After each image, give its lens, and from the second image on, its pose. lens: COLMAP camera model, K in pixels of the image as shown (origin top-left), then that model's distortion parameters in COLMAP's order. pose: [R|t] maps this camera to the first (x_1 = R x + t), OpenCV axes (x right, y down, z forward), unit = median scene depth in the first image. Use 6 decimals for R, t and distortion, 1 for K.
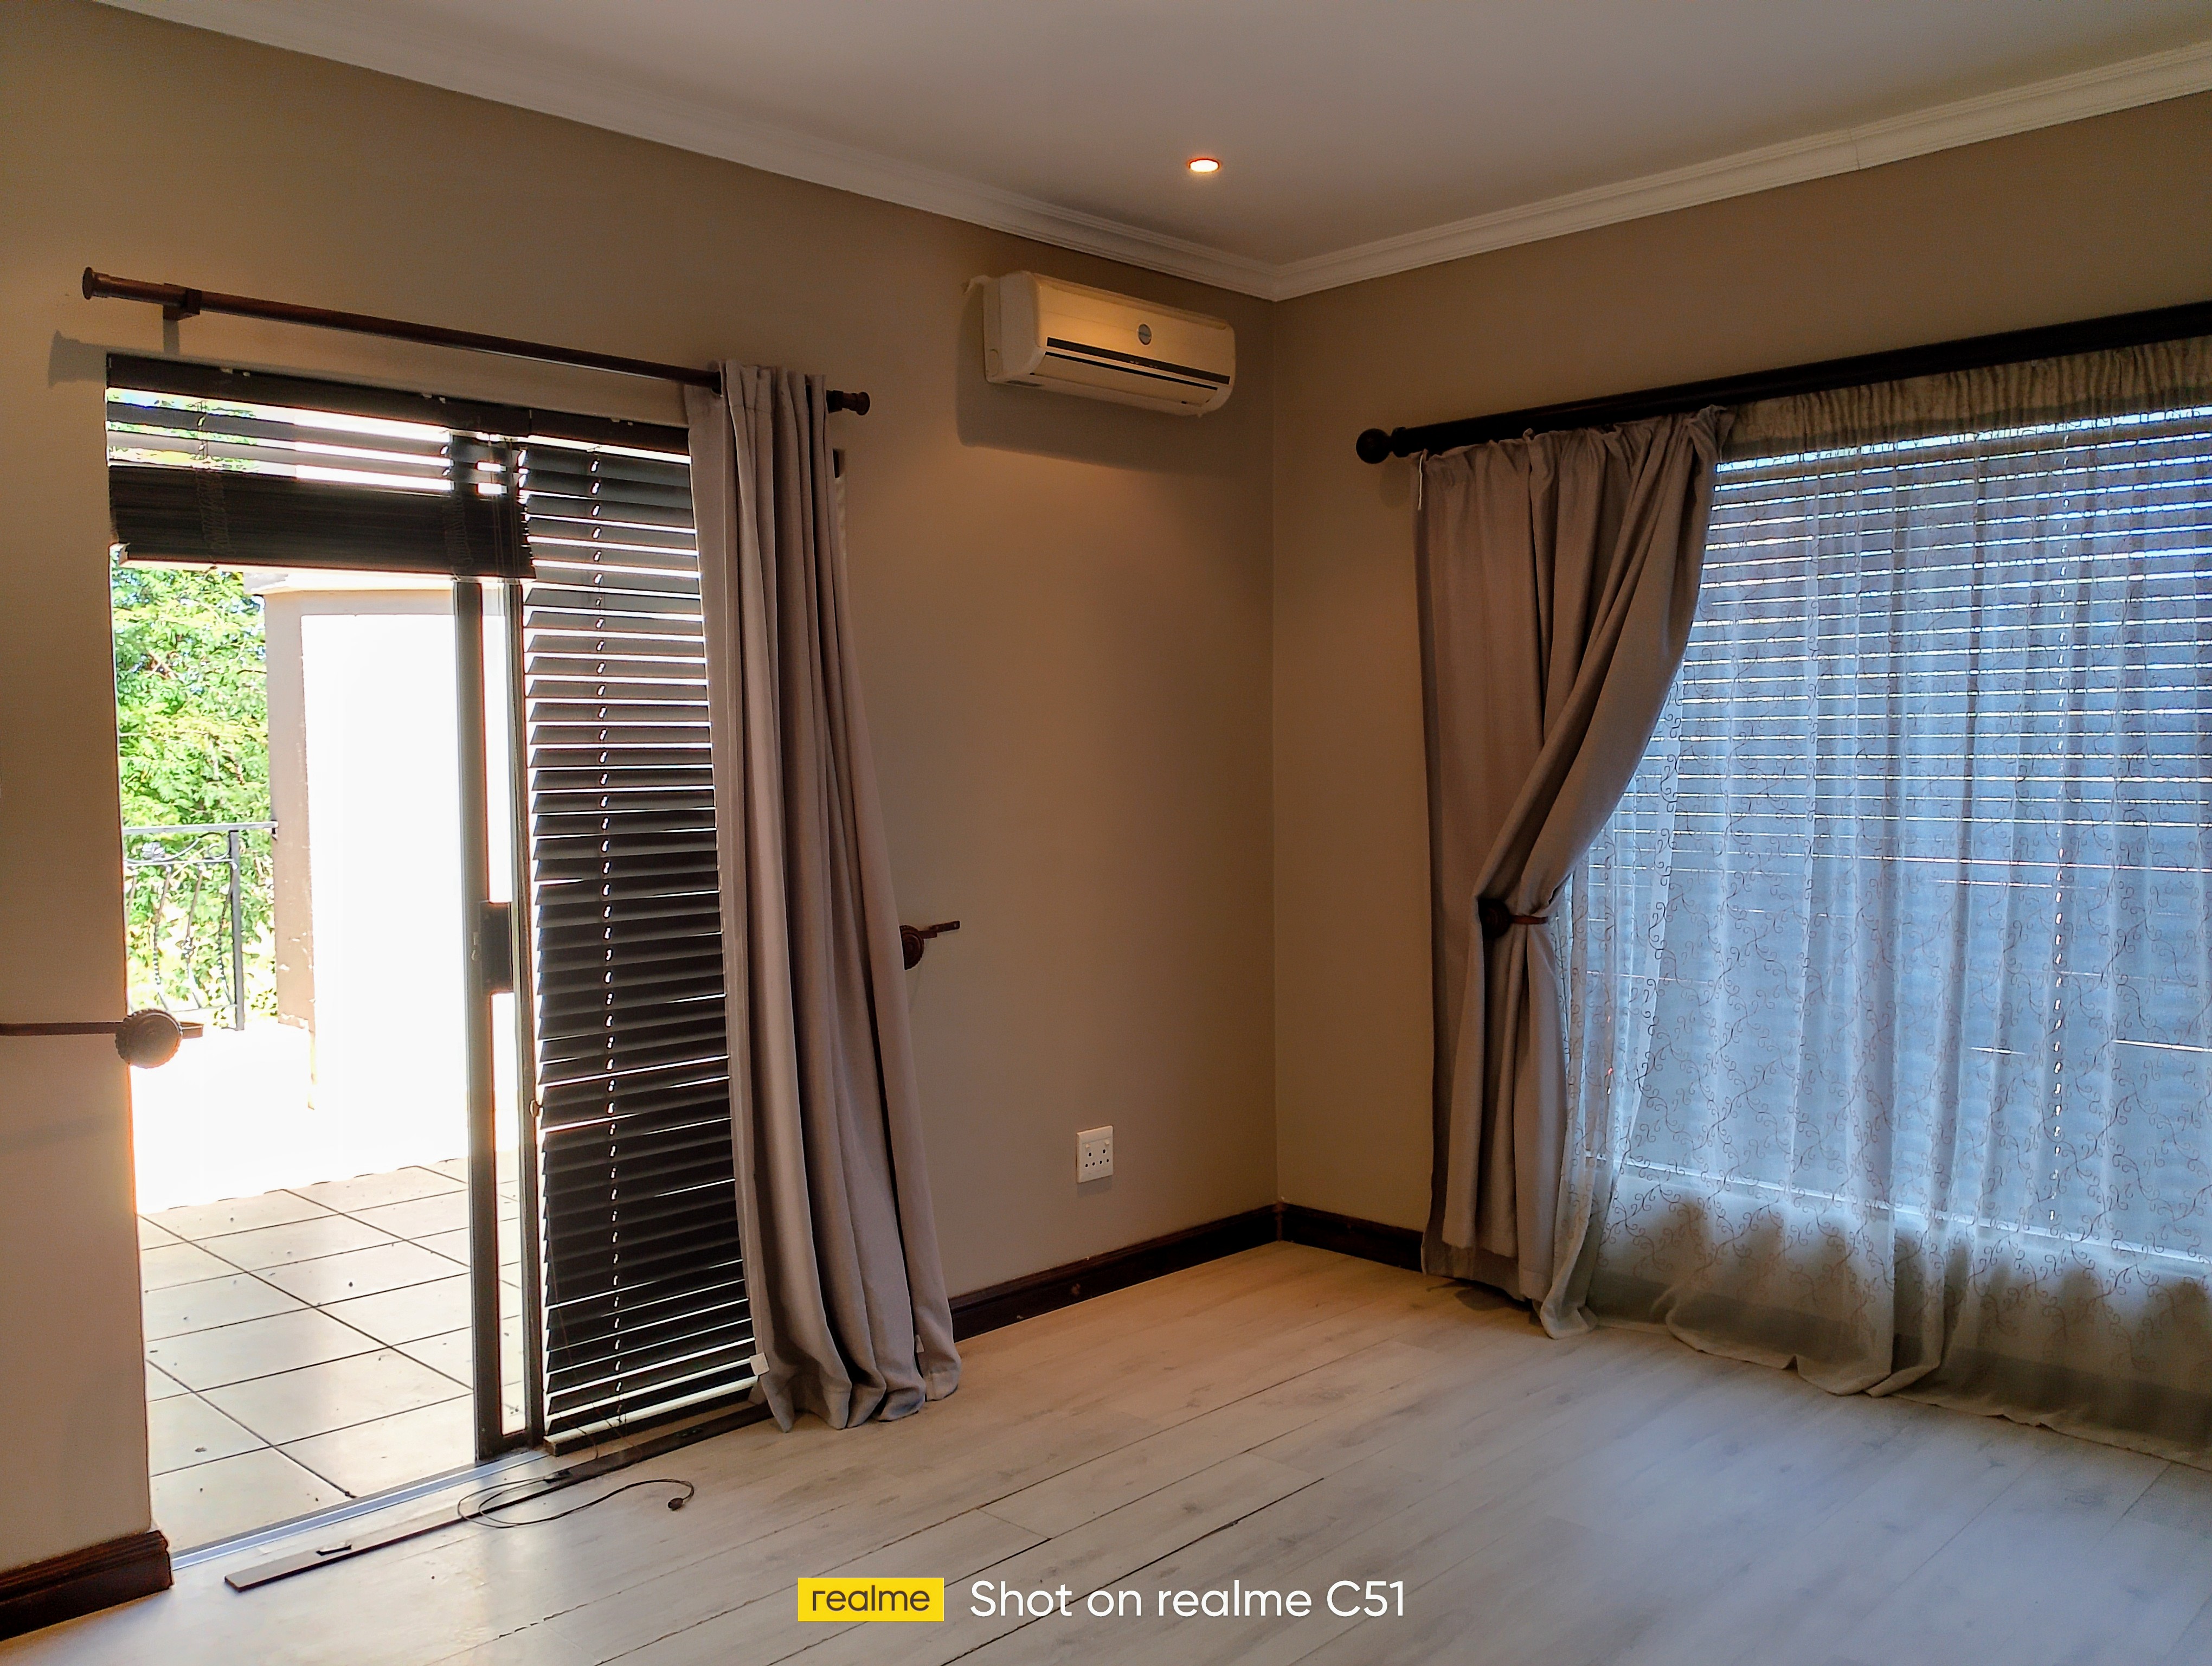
lens RADIAL K [[1816.5, 0, 1105.8], [0, 1816.5, 831.1], [0, 0, 1]] dist [-0.005420, -0.002161]
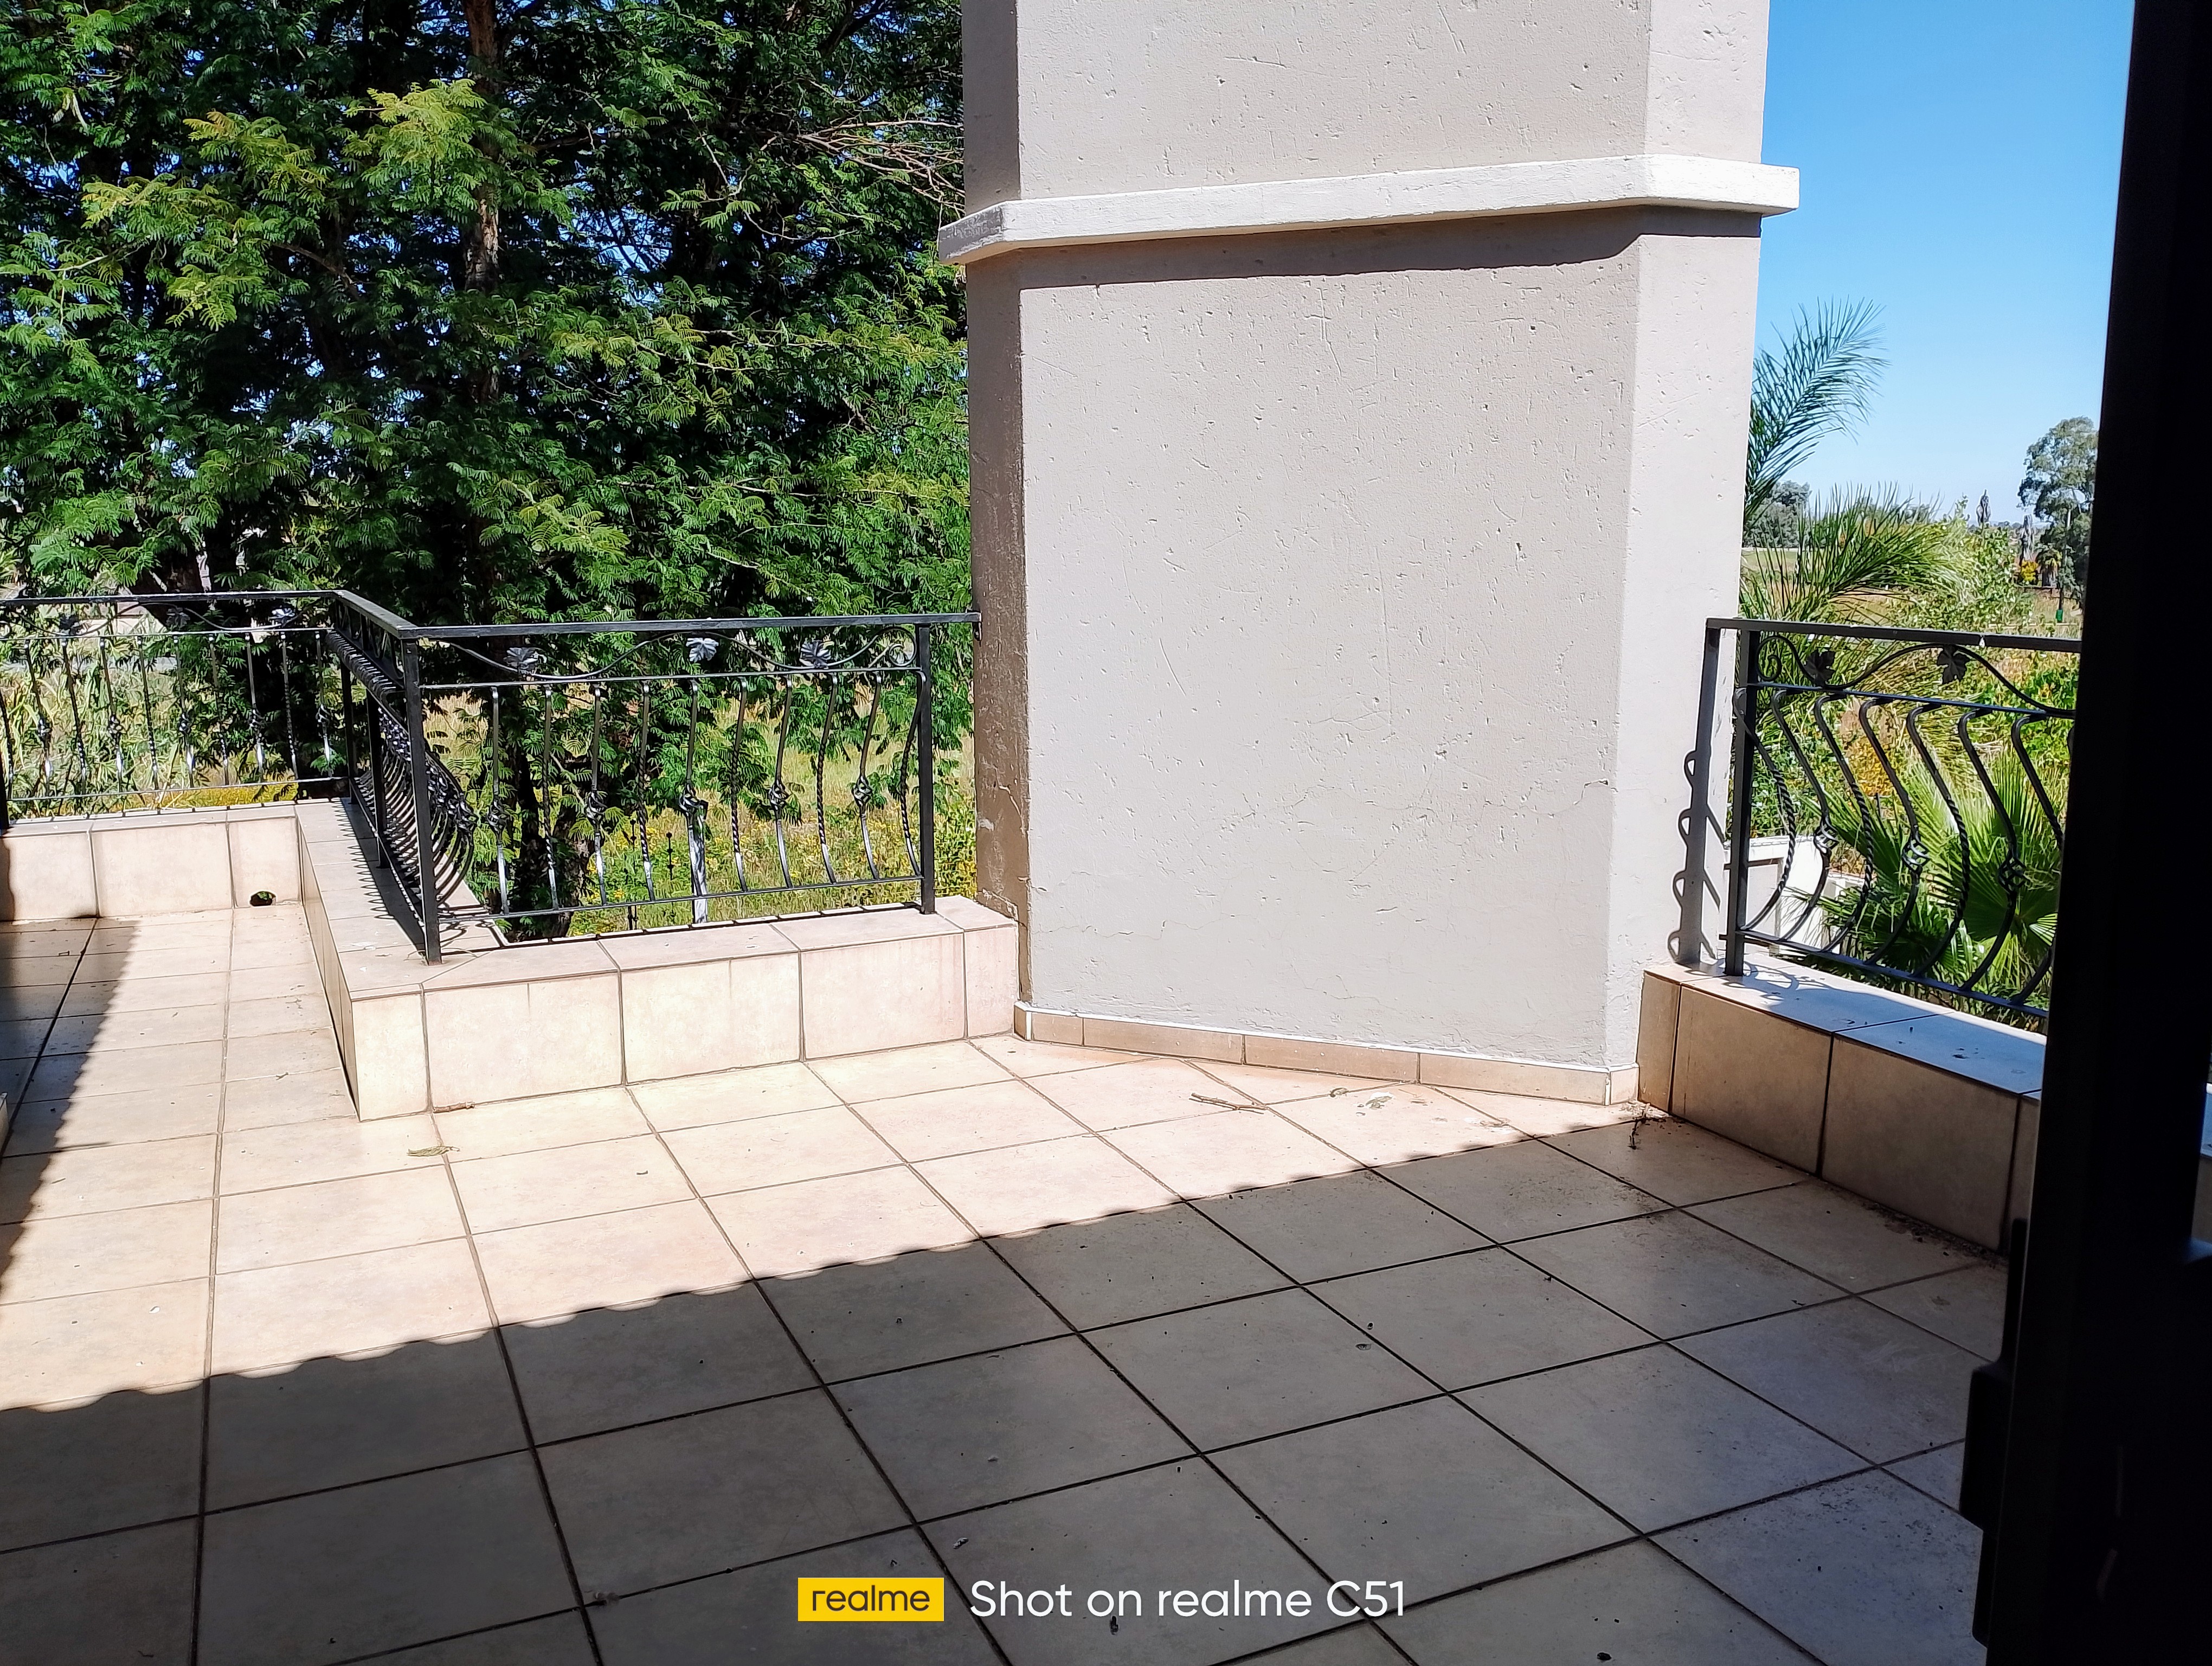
lens RADIAL K [[1816.5, 0, 1106.5], [0, 1816.5, 837.8], [0, 0, 1]] dist [-0.005420, -0.002161]
pose [[0.936098, 0.066636, -0.345371, -0.107893], [-0.025839, 0.992266, 0.121413, -0.002847], [0.350790, -0.104730, 0.930579, 0.234544]]
